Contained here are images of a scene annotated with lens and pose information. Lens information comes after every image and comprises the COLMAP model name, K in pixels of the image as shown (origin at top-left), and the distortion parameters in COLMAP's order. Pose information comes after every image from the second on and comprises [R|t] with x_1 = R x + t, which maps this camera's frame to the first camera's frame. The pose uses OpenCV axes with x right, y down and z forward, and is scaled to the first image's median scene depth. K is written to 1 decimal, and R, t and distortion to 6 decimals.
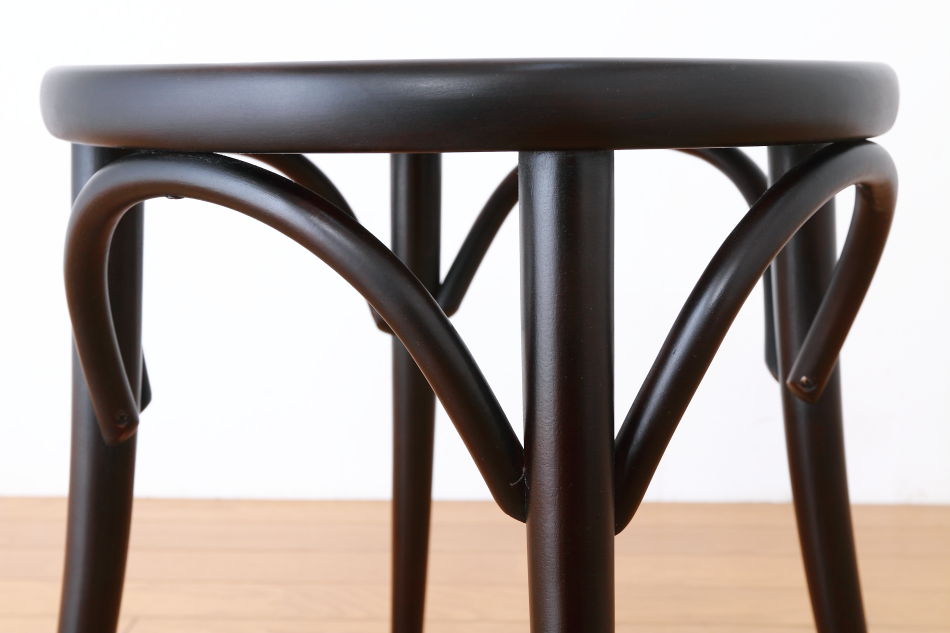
lens RADIAL K [[1255.4, 0, 467.7], [0, 1255.4, 324.3], [0, 0, 1]] dist [0.049539, 0.000000]
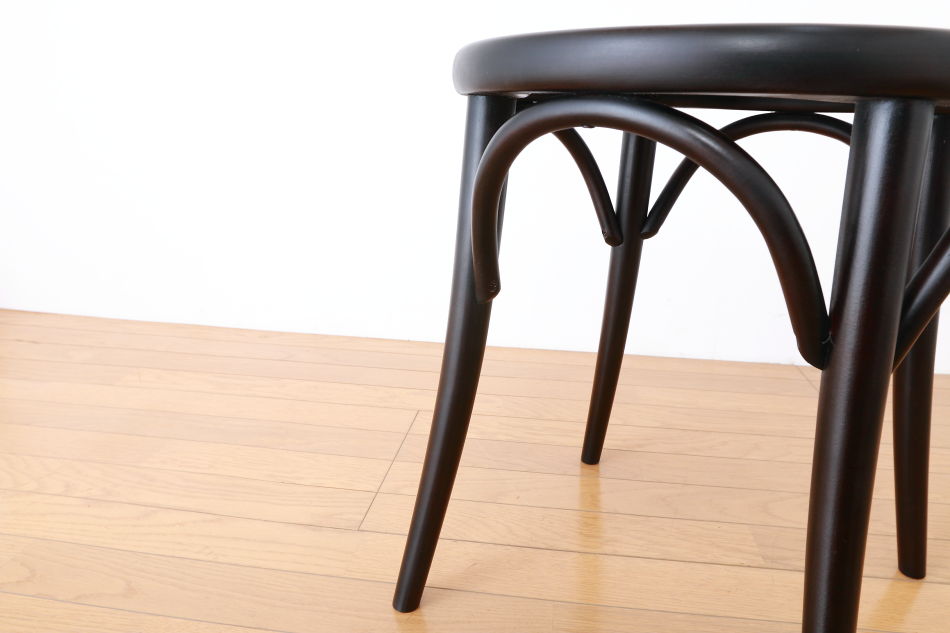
lens RADIAL K [[695.3, 0, 474.4], [0, 695.3, 320.2], [0, 0, 1]] dist [-0.050010, 0.001294]
pose [[0.996226, 0.052936, -0.068784, -0.282235], [-0.046306, 0.994433, 0.094647, 0.044332], [0.073412, -0.091105, 0.993132, 0.197003]]
